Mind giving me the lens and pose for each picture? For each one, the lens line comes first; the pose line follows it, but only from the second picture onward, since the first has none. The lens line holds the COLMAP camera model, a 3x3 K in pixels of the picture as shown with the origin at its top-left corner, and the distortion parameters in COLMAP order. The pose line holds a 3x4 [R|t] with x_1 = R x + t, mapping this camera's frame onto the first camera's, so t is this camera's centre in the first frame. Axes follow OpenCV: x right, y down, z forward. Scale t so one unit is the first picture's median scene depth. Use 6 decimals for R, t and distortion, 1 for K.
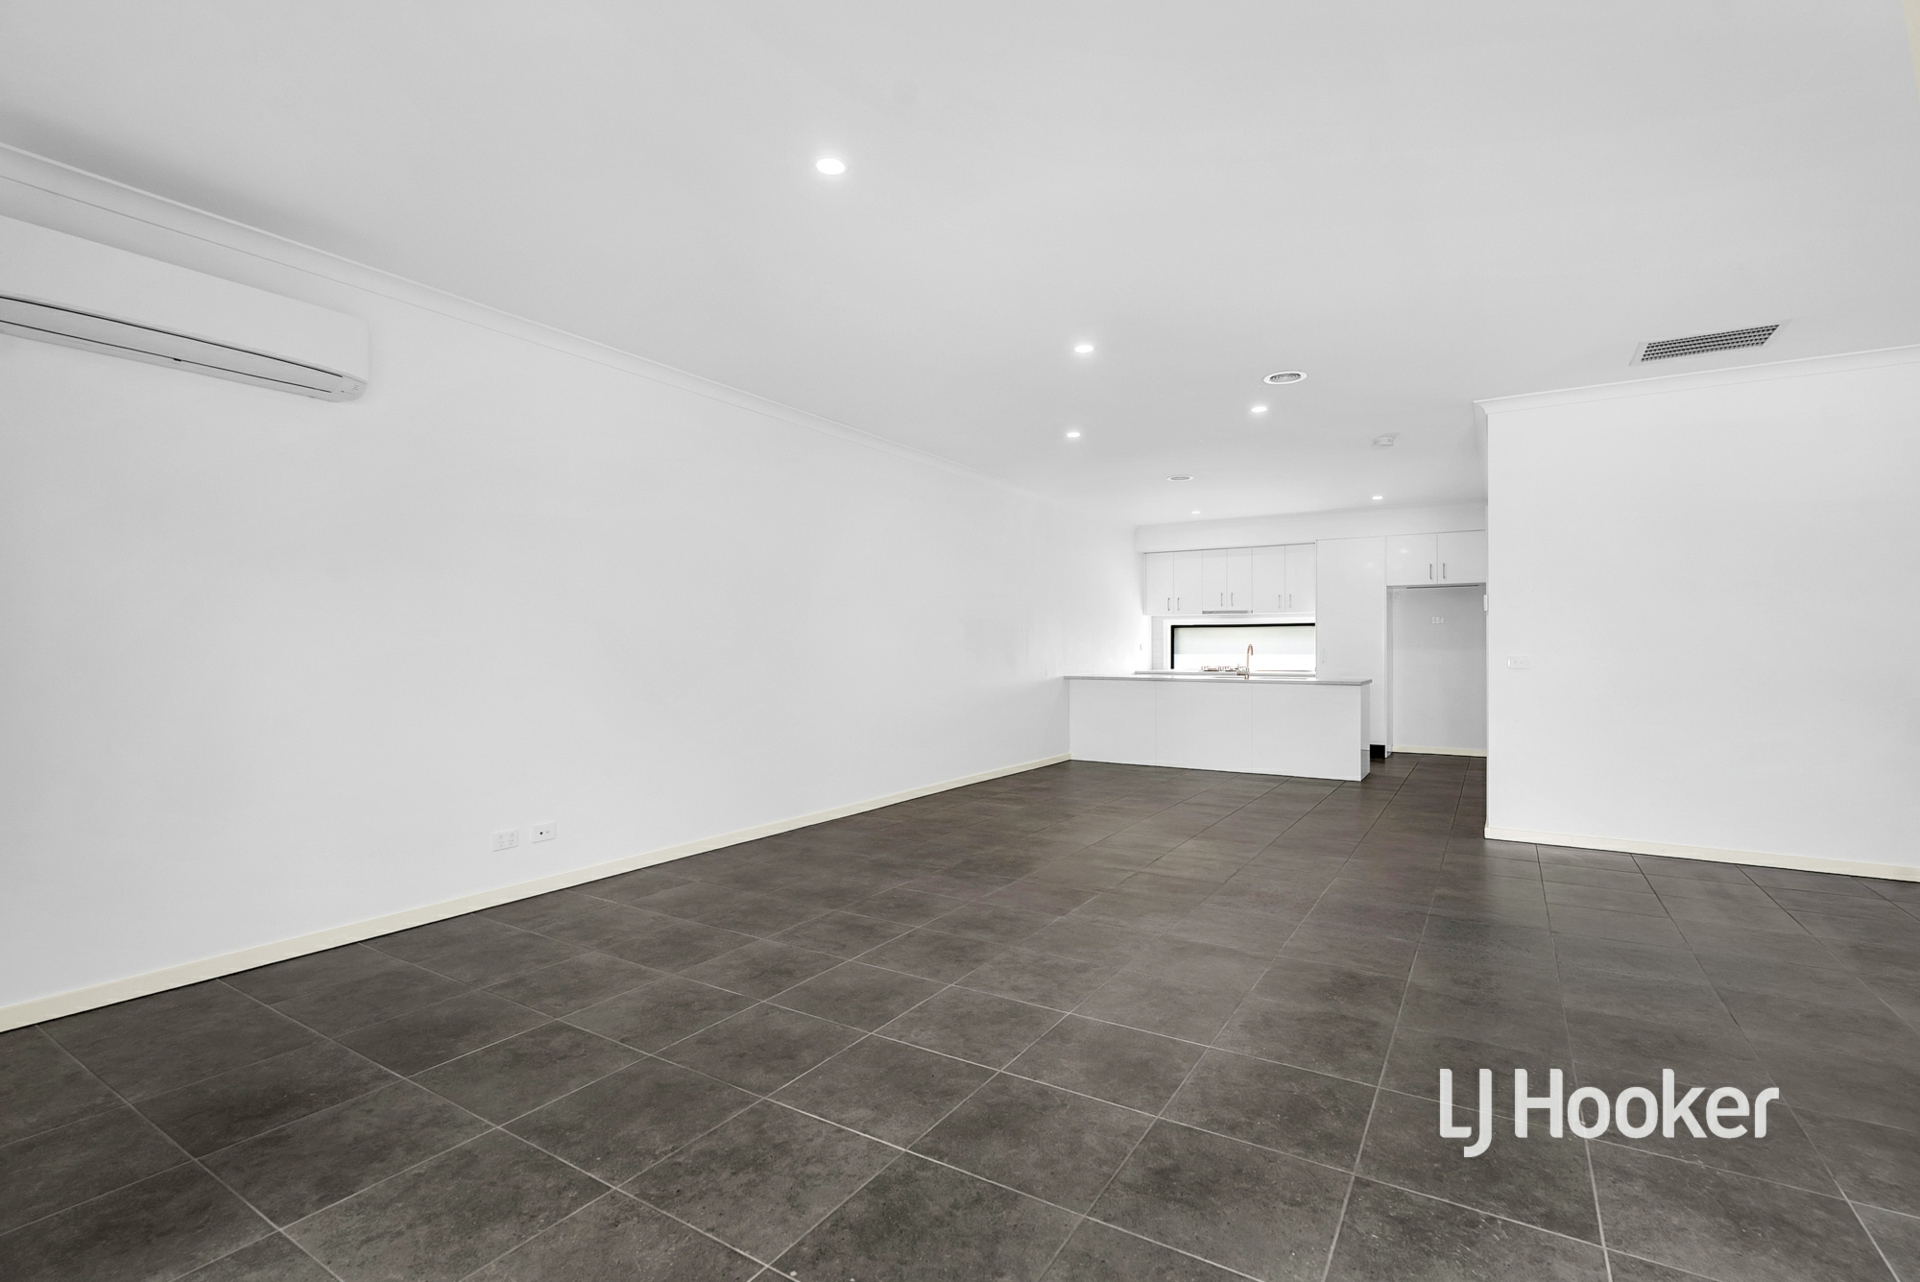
lens RADIAL K [[869.6, 0, 962.8], [0, 869.6, 649.5], [0, 0, 1]] dist [-0.007648, 0.001534]
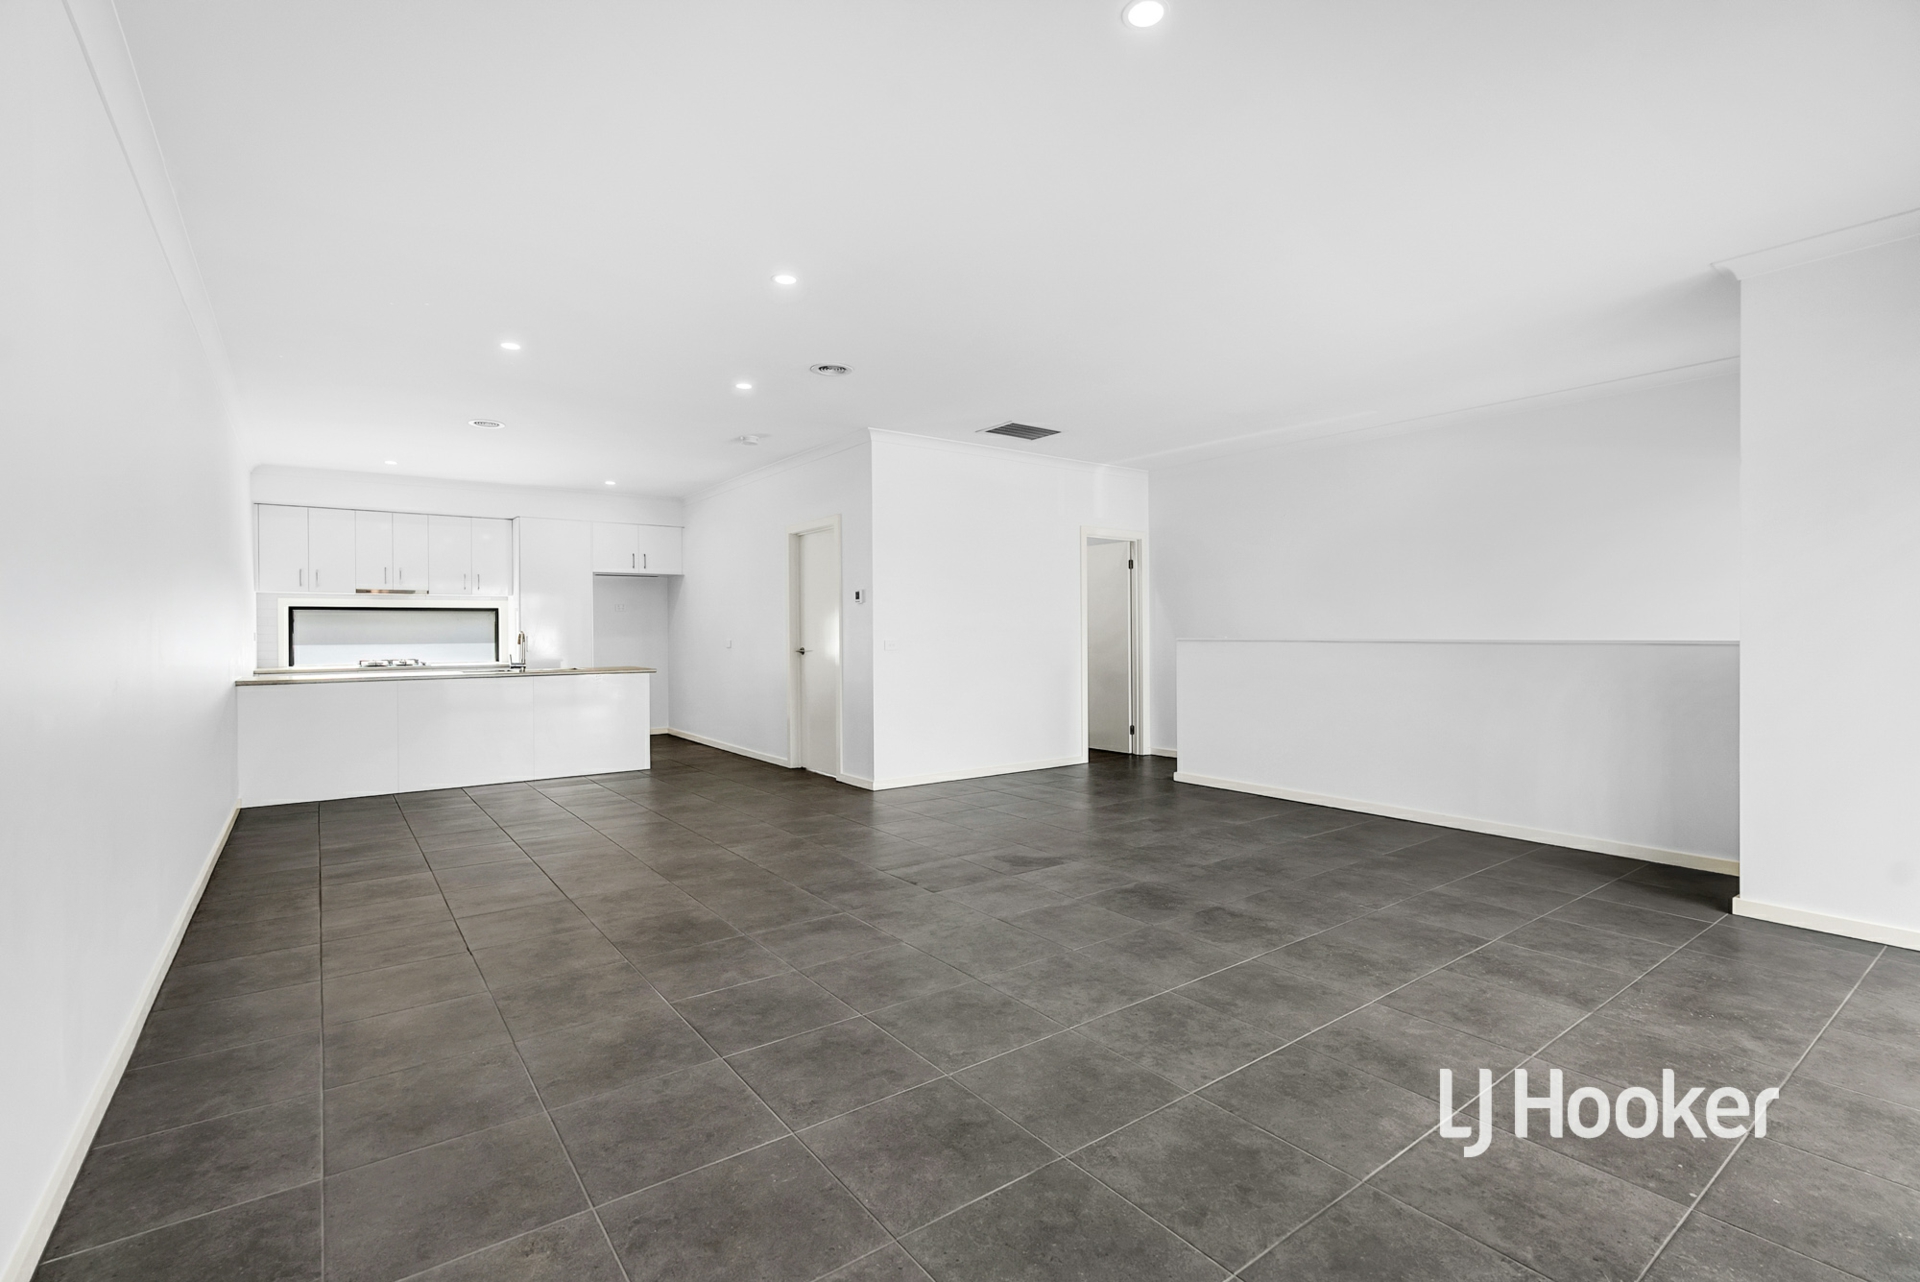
lens RADIAL K [[869.6, 0, 952.3], [0, 869.6, 629.8], [0, 0, 1]] dist [-0.007648, 0.001534]
pose [[0.371245, 0.000790, 0.928535, -0.781506], [0.007885, 0.999961, -0.004003, -0.002175], [-0.928501, 0.008807, 0.371224, 0.726830]]
